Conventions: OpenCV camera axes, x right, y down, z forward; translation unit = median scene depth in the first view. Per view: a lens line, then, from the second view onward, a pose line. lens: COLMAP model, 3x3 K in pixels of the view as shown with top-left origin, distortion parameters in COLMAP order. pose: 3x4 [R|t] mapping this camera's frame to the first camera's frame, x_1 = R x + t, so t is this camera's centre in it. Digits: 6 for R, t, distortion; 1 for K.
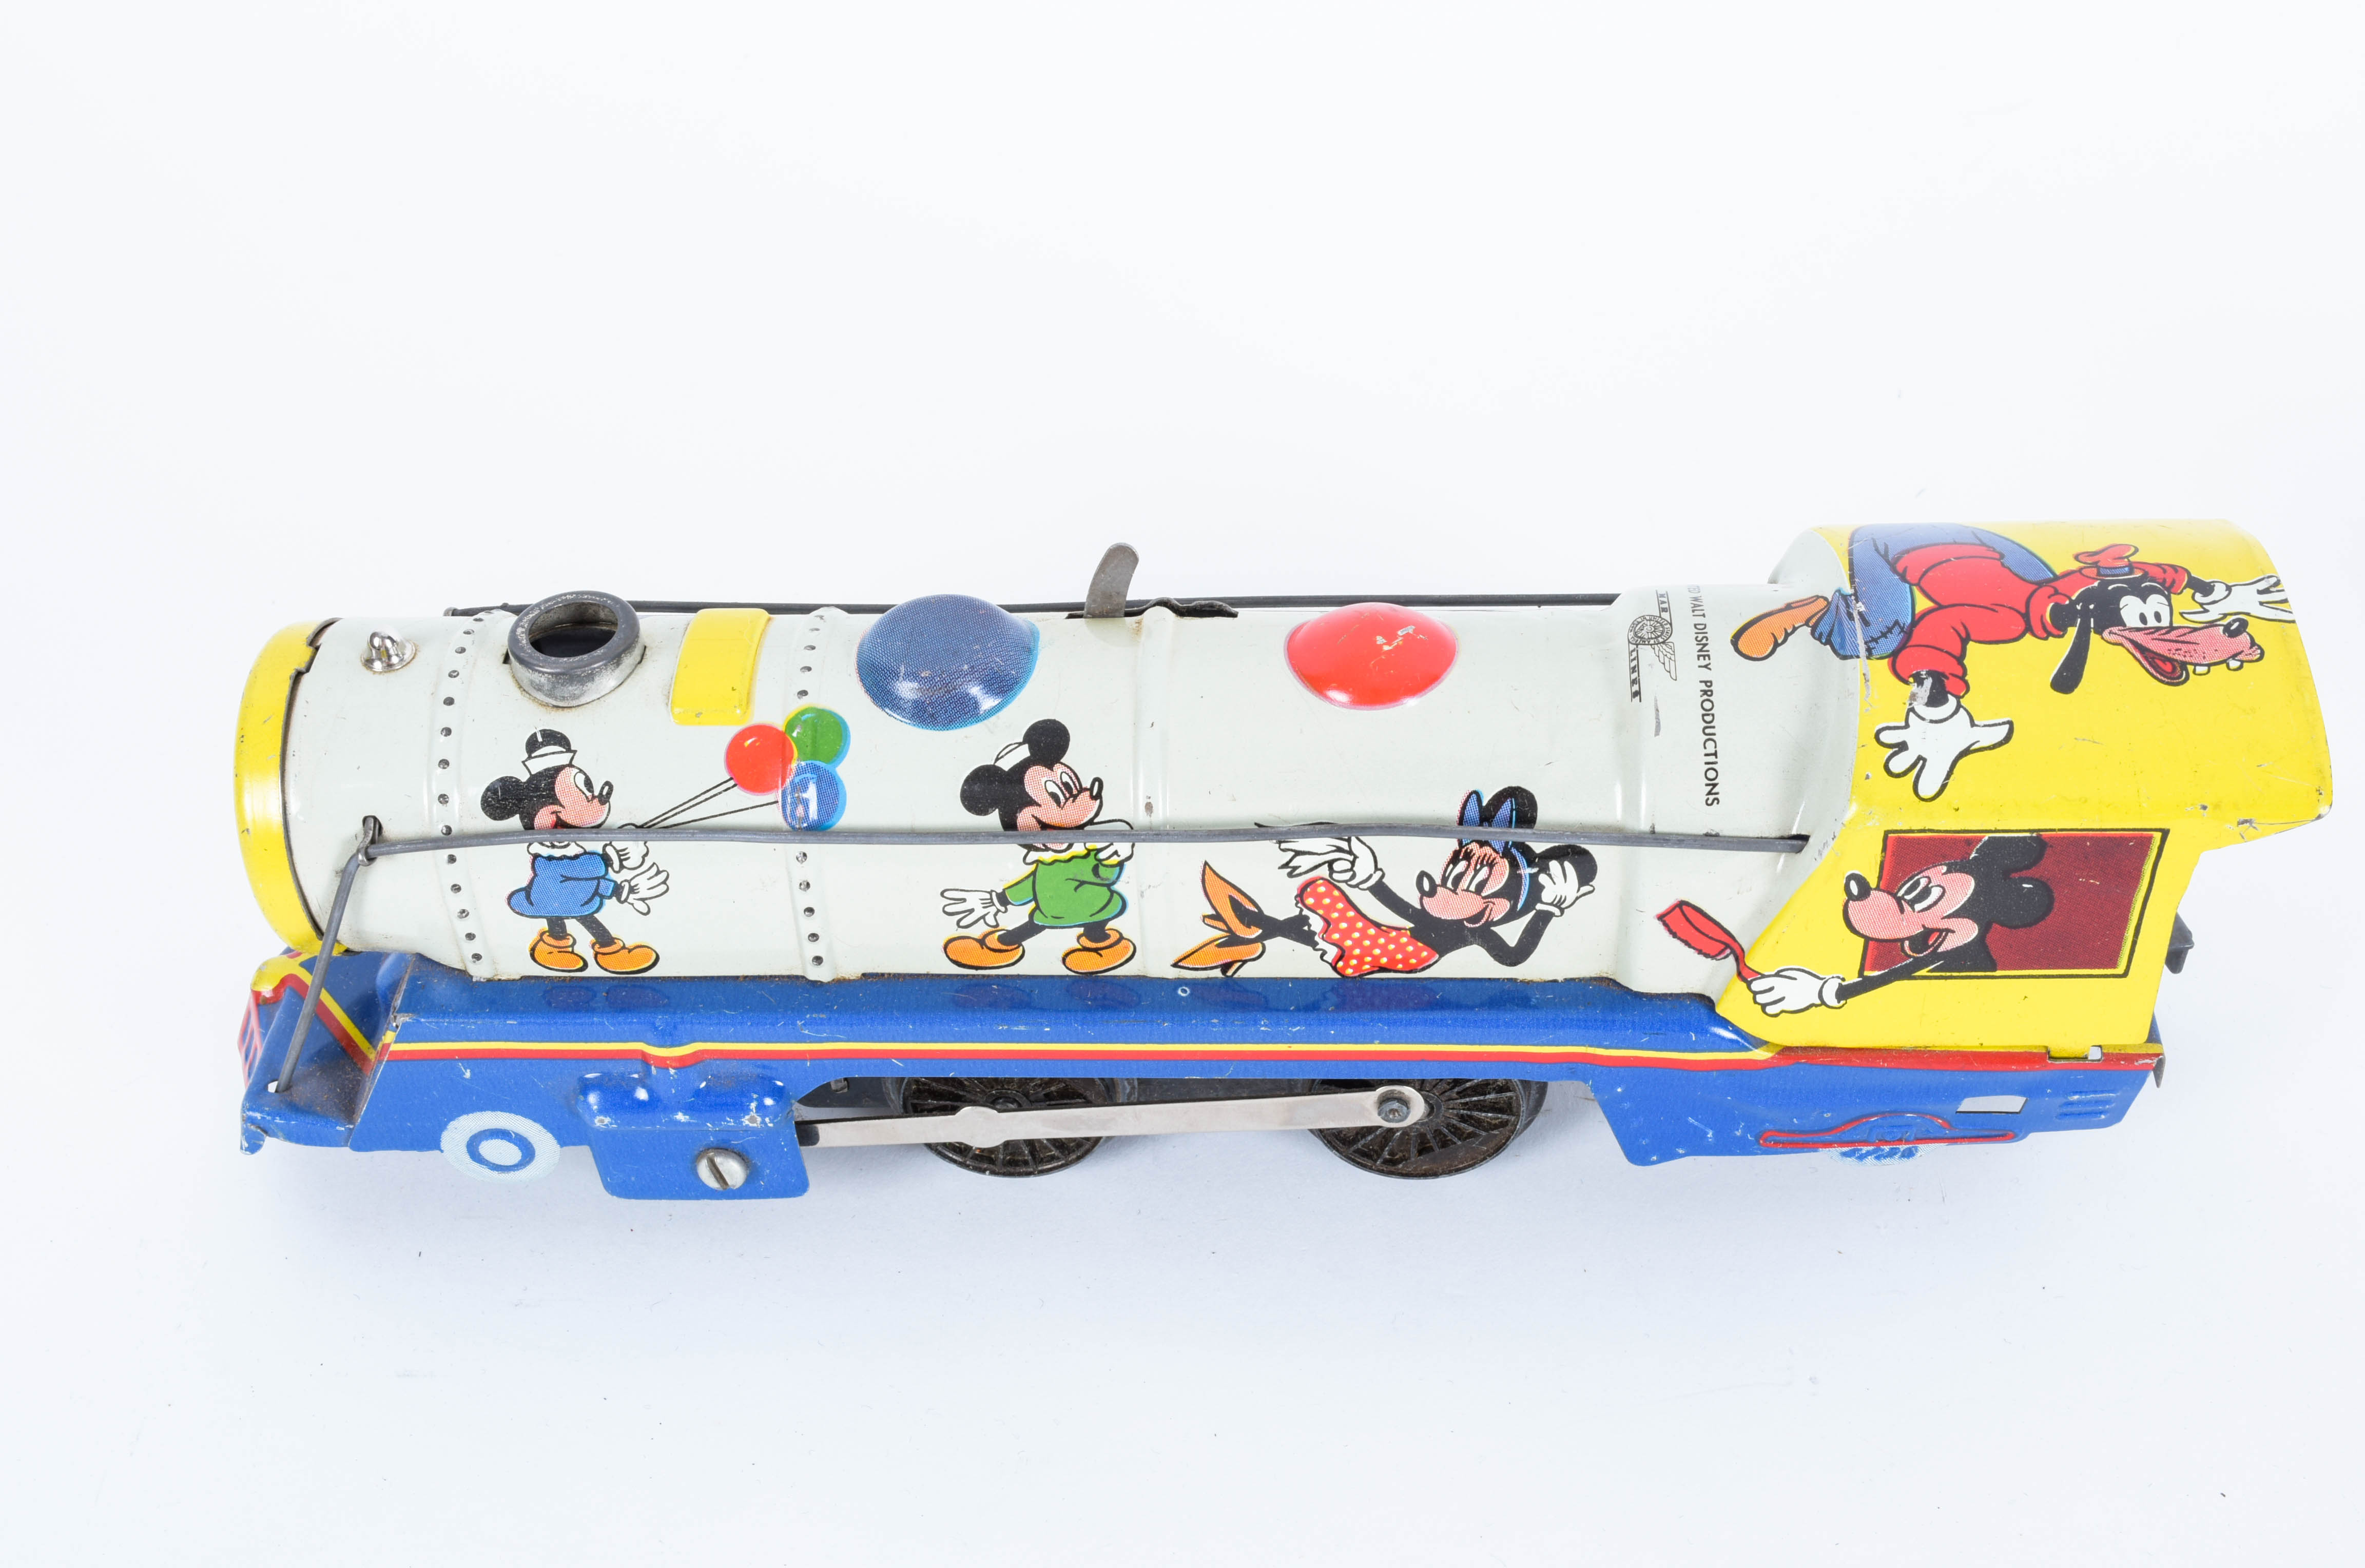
lens RADIAL K [[2957.4, 0, 1182.5], [0, 2957.4, 784.0], [0, 0, 1]] dist [-0.016156, -0.038323]
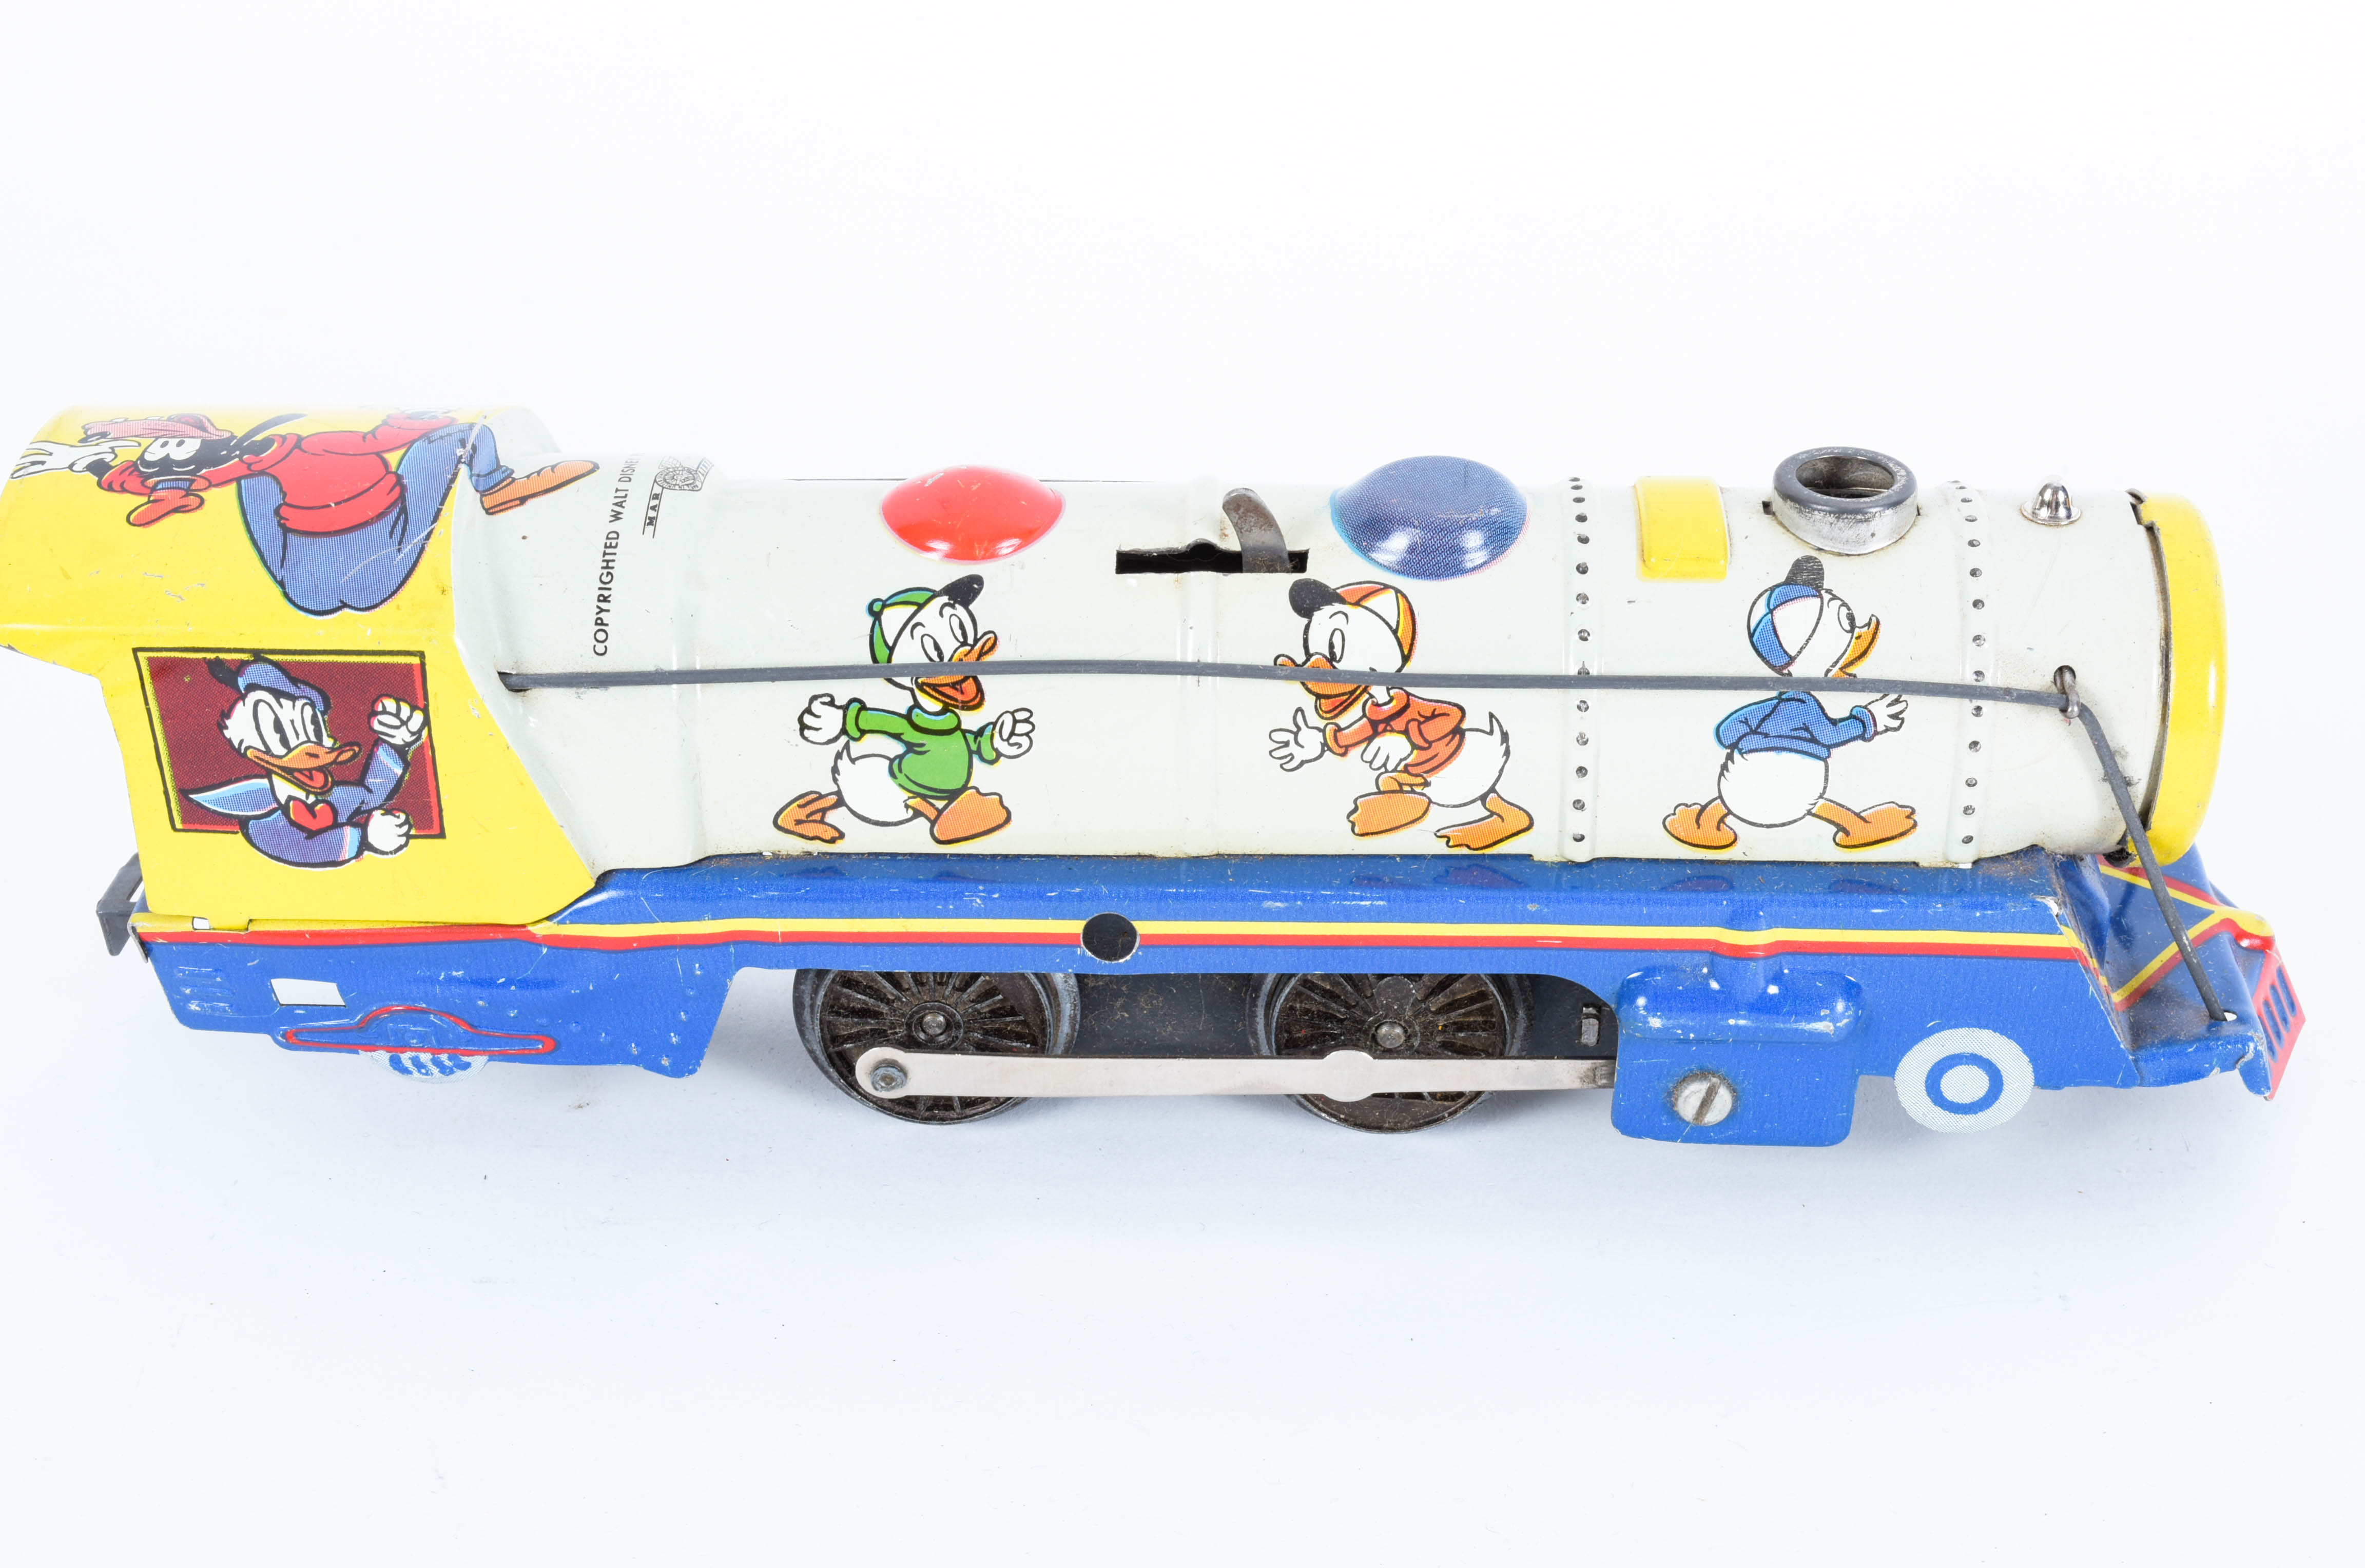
lens RADIAL K [[4029.7, 0, 1182.5], [0, 4029.7, 784.0], [0, 0, 1]] dist [-0.026662, 0.015334]
pose [[-0.998021, 0.062364, 0.008055, -0.007439], [0.025856, 0.290217, 0.956611, -1.234849], [0.057321, 0.954926, -0.291256, 1.455391]]
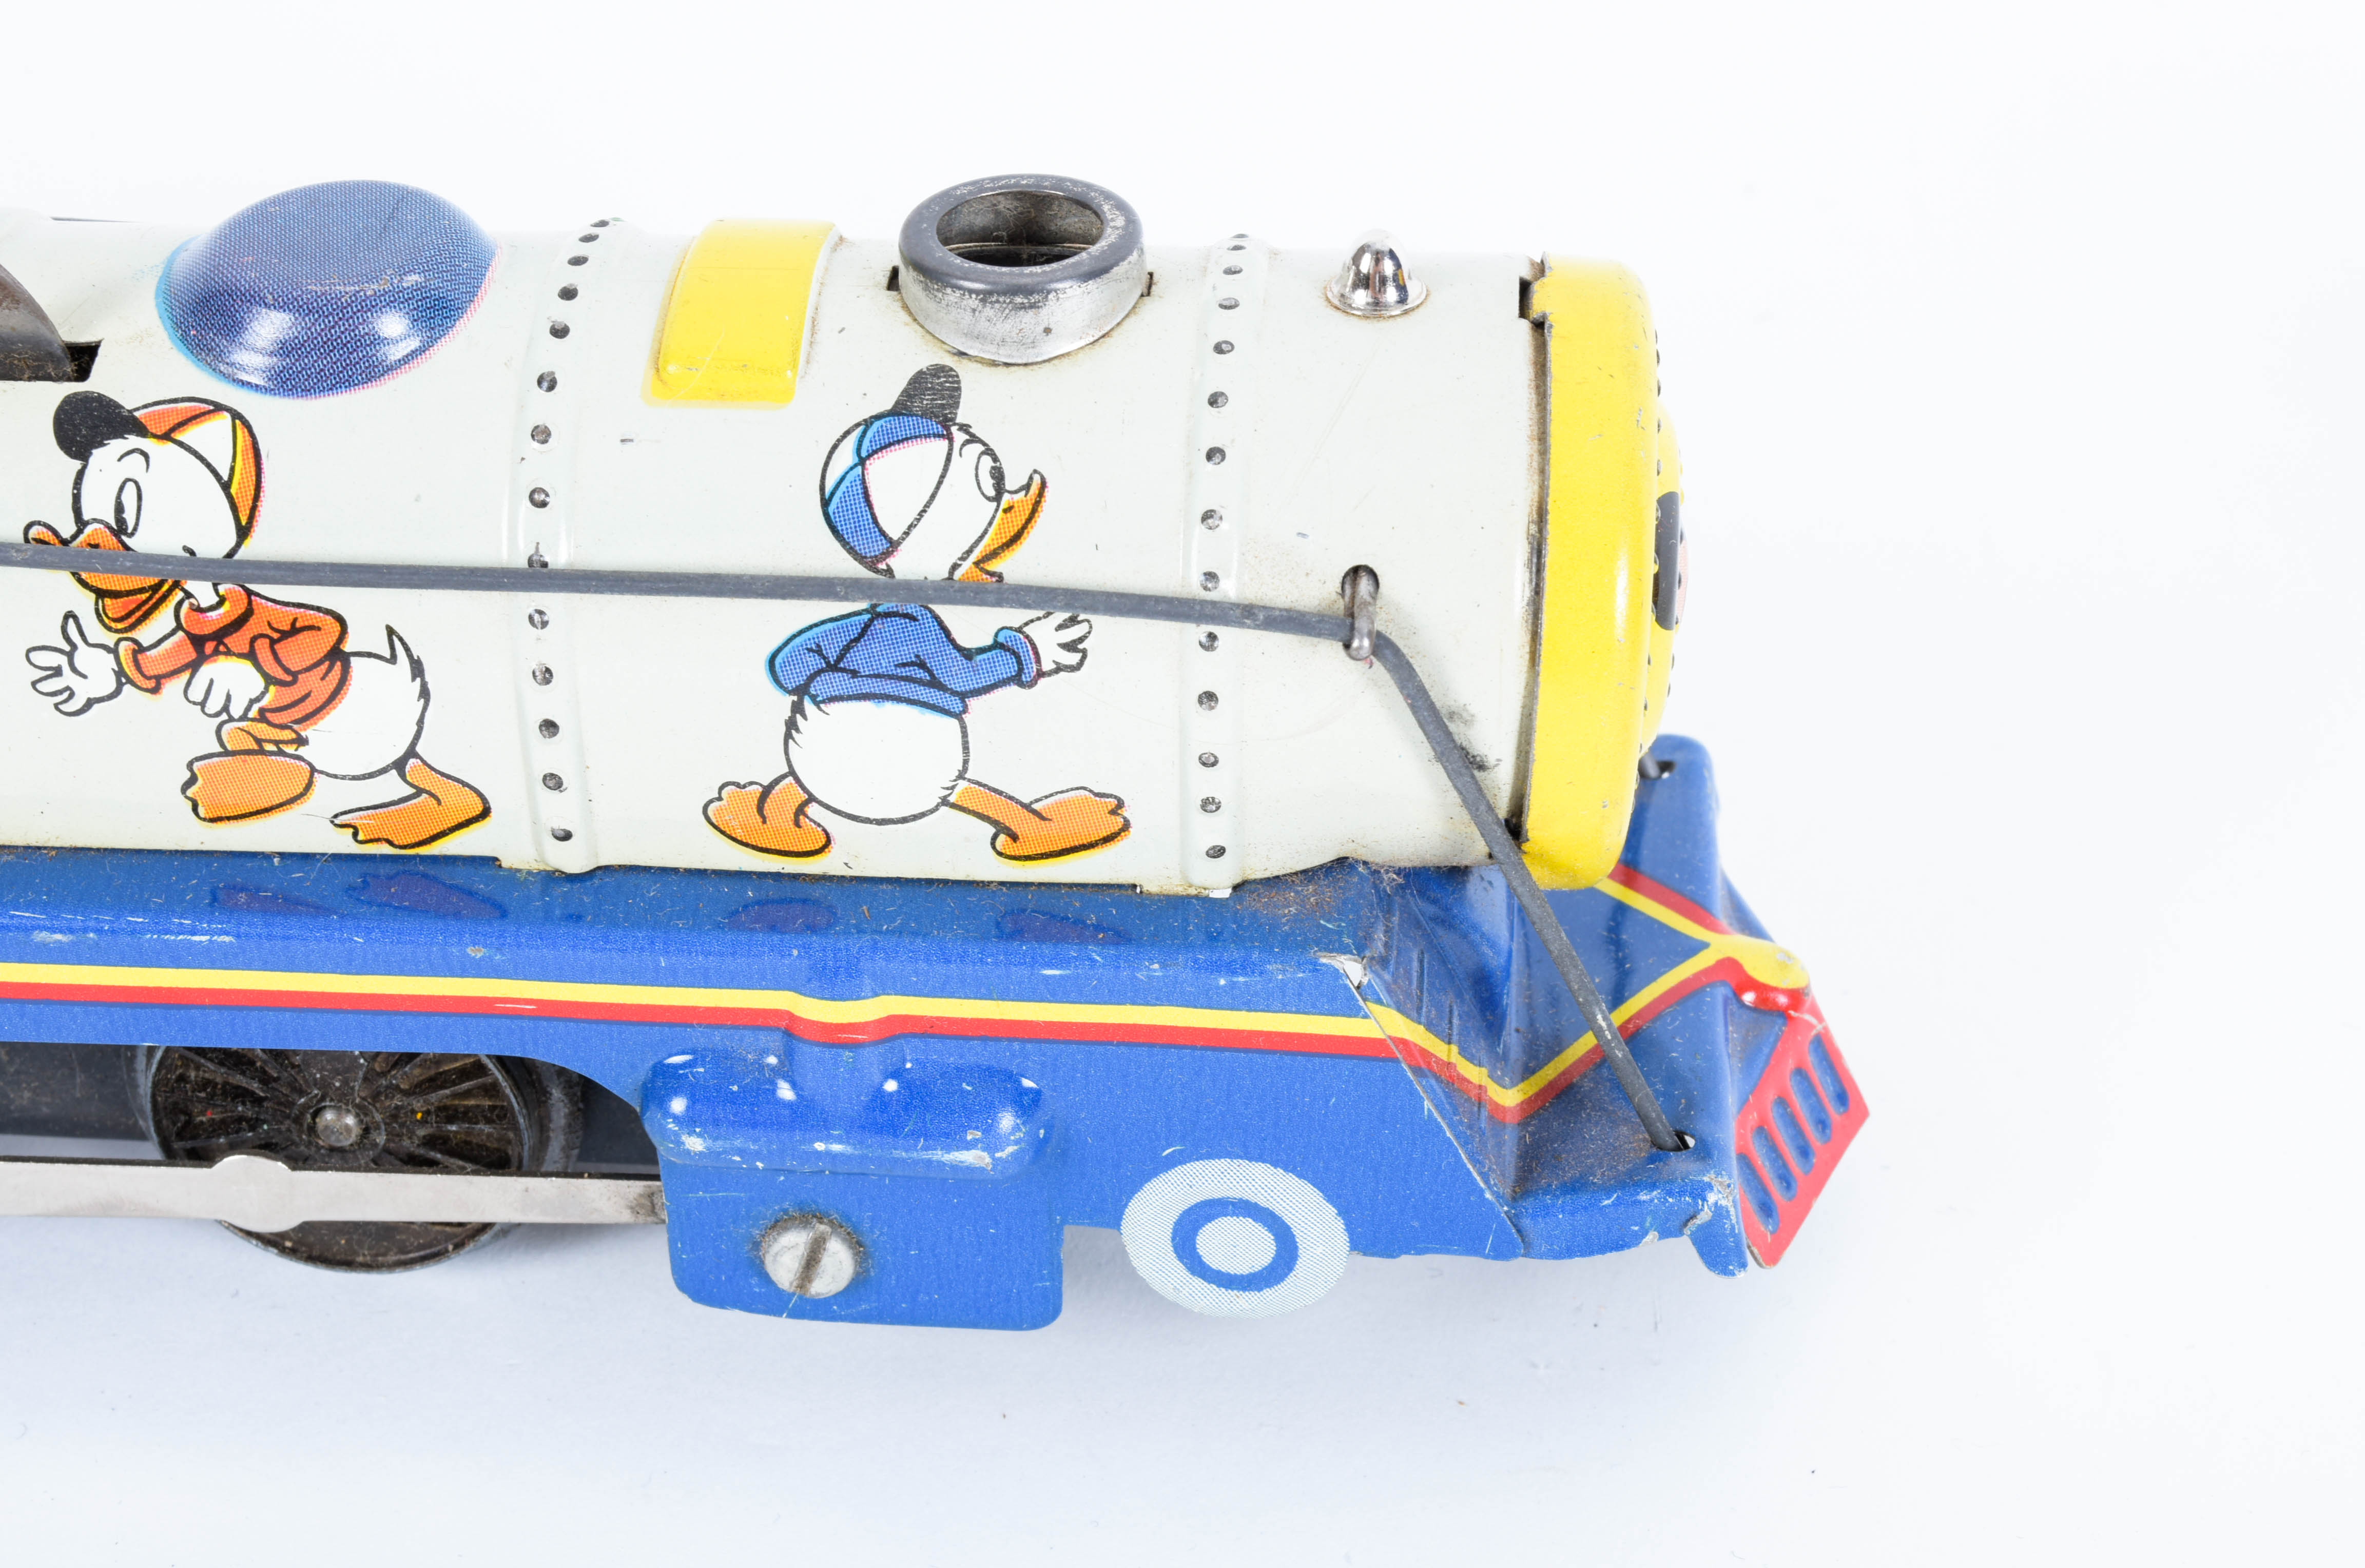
lens RADIAL K [[4086.1, 0, 1182.5], [0, 4086.1, 784.0], [0, 0, 1]] dist [-0.036699, 0.109980]
pose [[-0.997785, 0.041992, 0.051600, -0.273794], [0.059364, 0.211872, 0.975493, -0.756667], [0.030030, 0.976395, -0.213895, 1.268268]]
